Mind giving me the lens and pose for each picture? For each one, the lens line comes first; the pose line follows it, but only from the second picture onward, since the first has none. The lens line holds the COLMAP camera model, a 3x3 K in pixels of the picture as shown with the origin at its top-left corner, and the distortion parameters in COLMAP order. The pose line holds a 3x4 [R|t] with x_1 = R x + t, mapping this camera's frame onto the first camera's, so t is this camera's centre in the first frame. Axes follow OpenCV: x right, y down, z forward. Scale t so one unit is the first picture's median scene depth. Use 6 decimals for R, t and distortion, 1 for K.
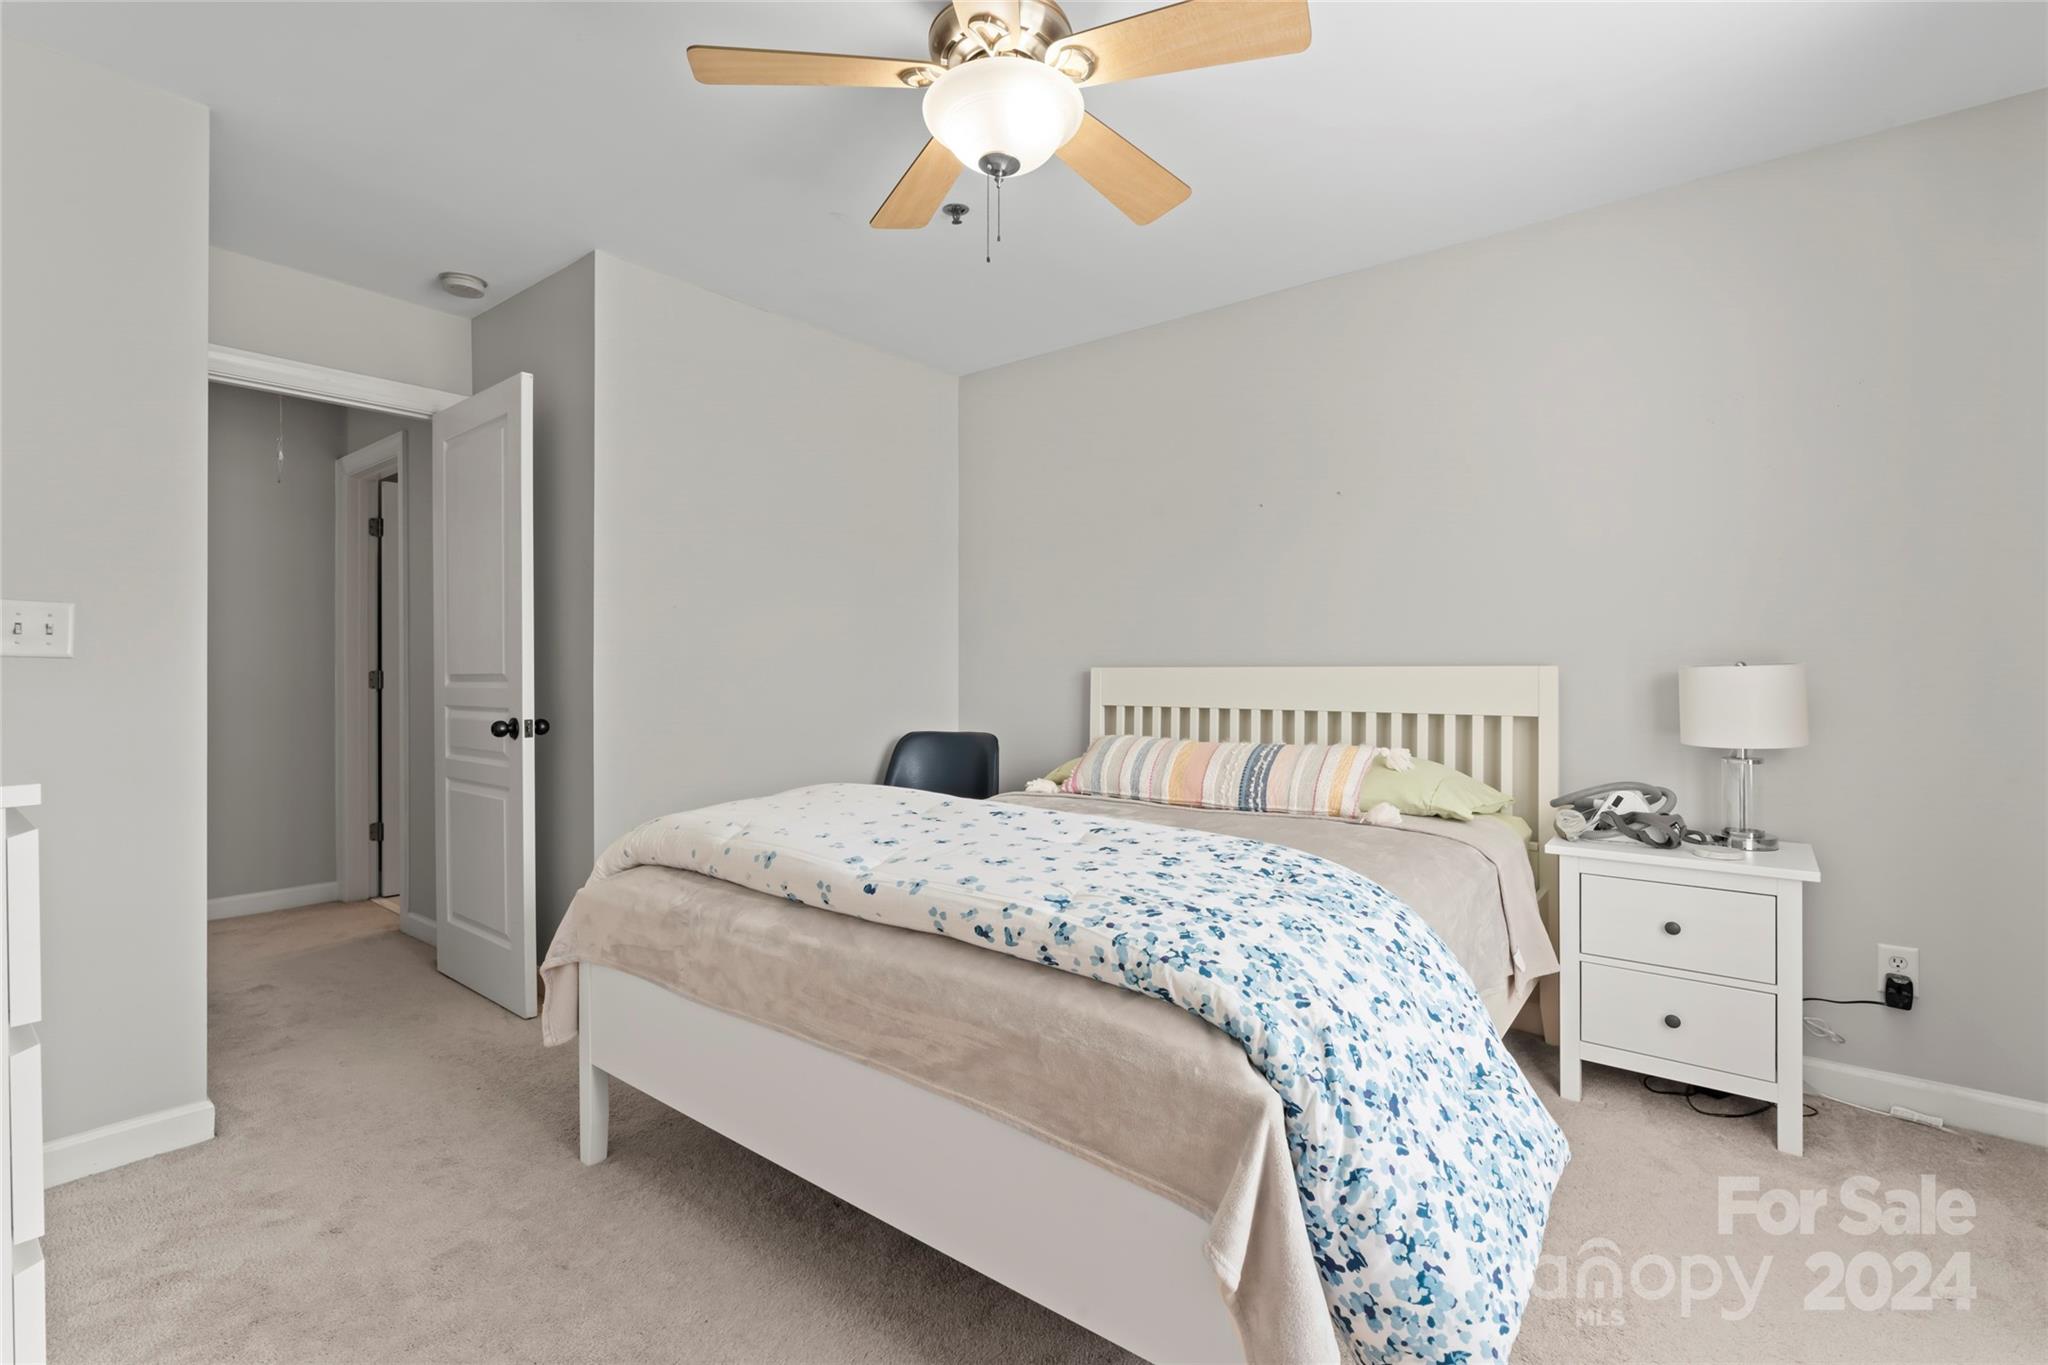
lens RADIAL K [[925.4, 0, 1024.0], [0, 925.4, 682.5], [0, 0, 1]] dist [-0.001411, -0.000214]
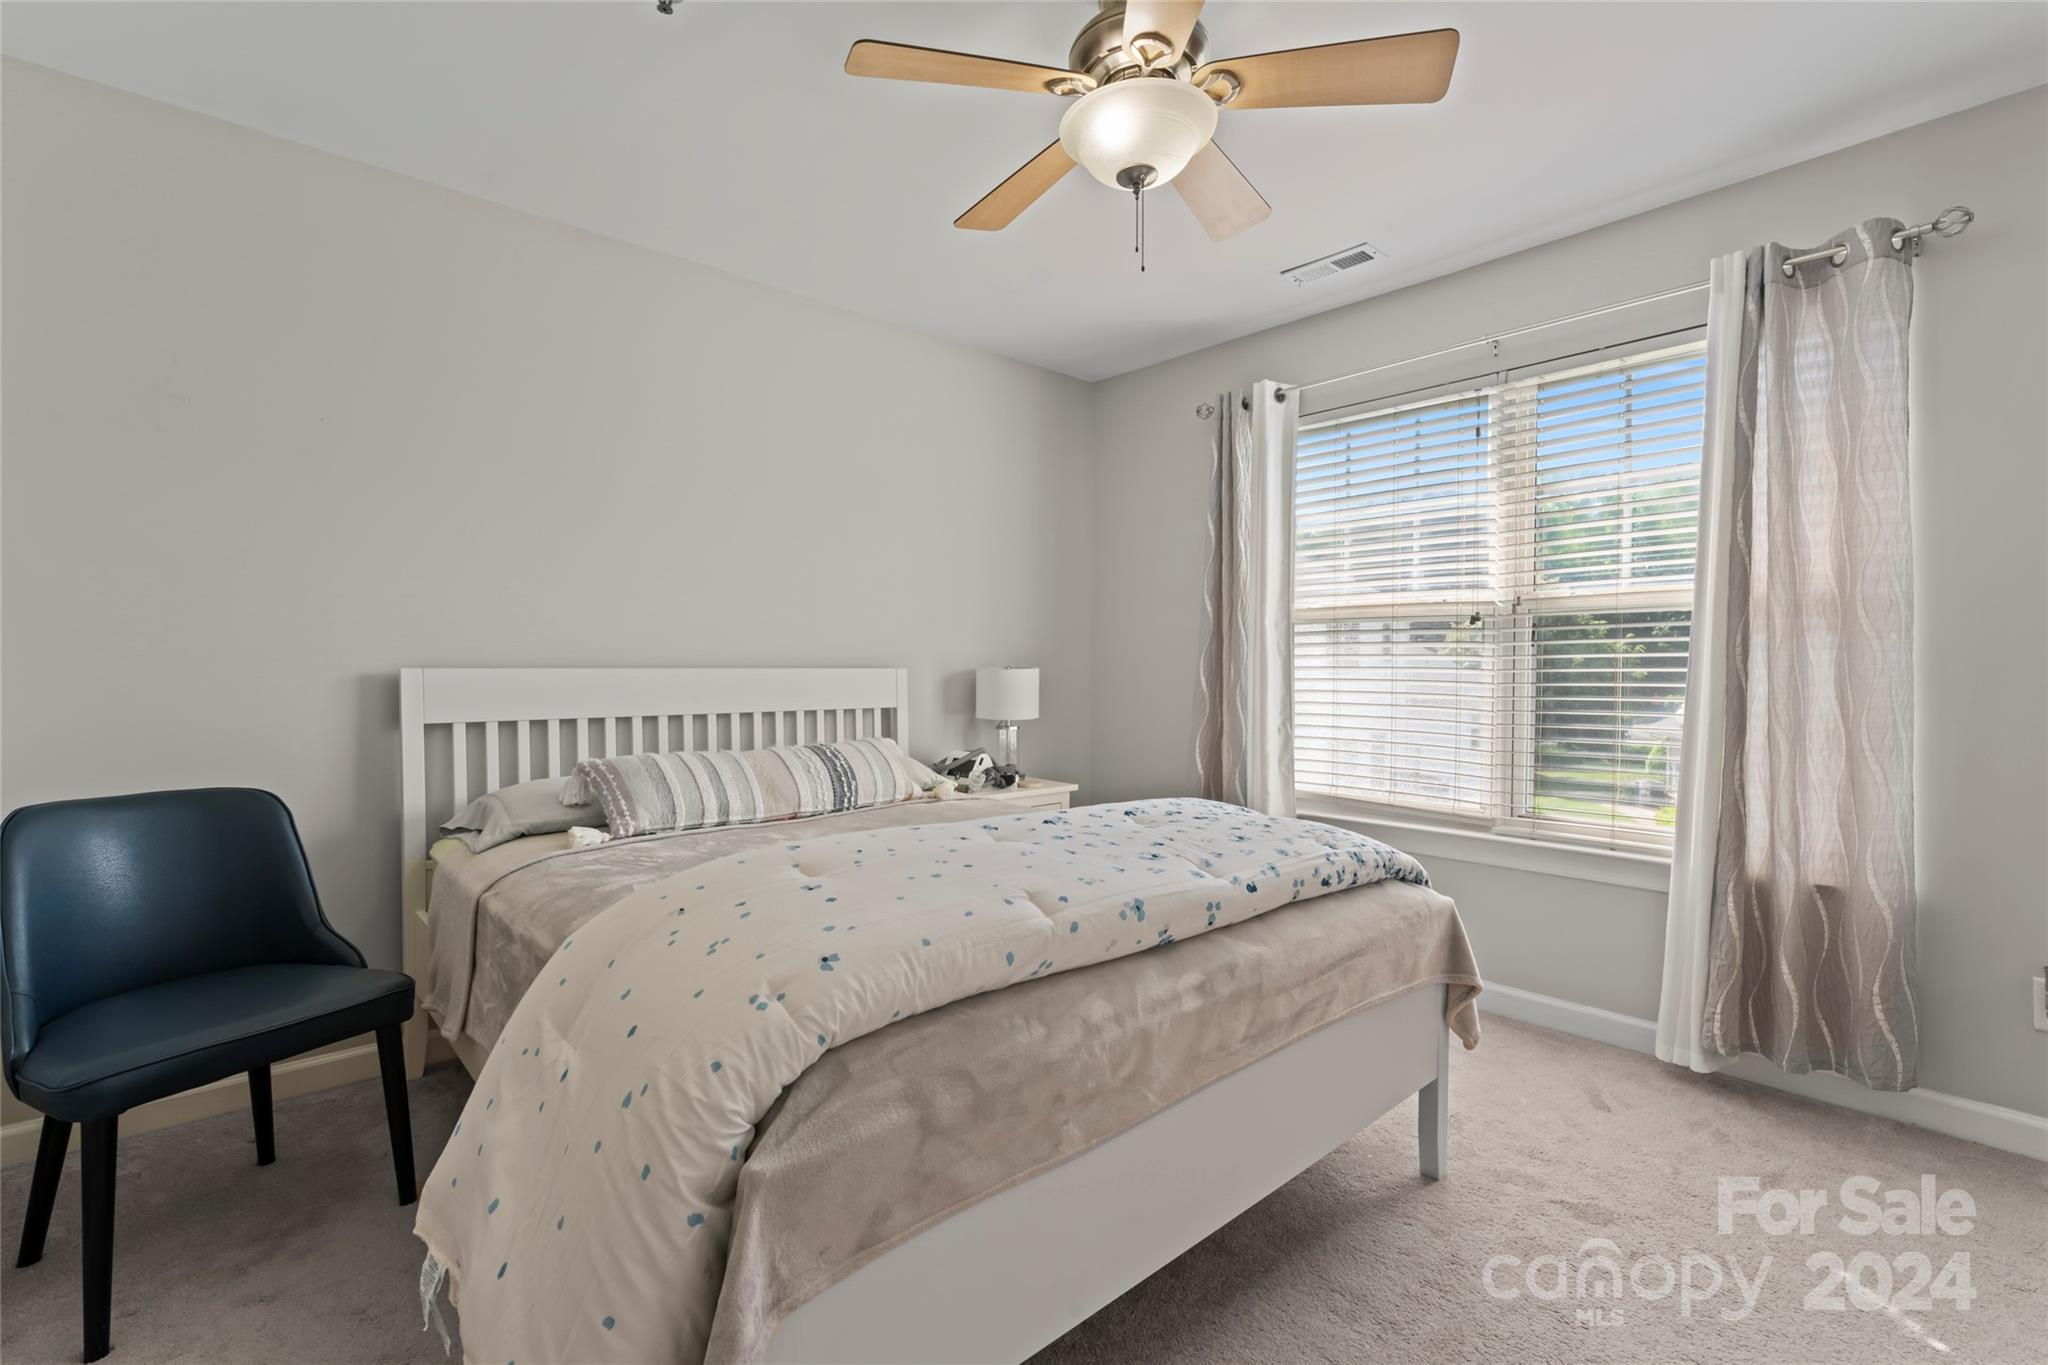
lens RADIAL K [[907.8, 0, 1024.0], [0, 907.8, 682.5], [0, 0, 1]] dist [-0.000116, -0.000011]
pose [[0.169391, -0.013194, 0.985461, -0.705351], [0.012535, 0.999858, 0.011232, -0.011520], [-0.985469, 0.010450, 0.169532, 0.632050]]
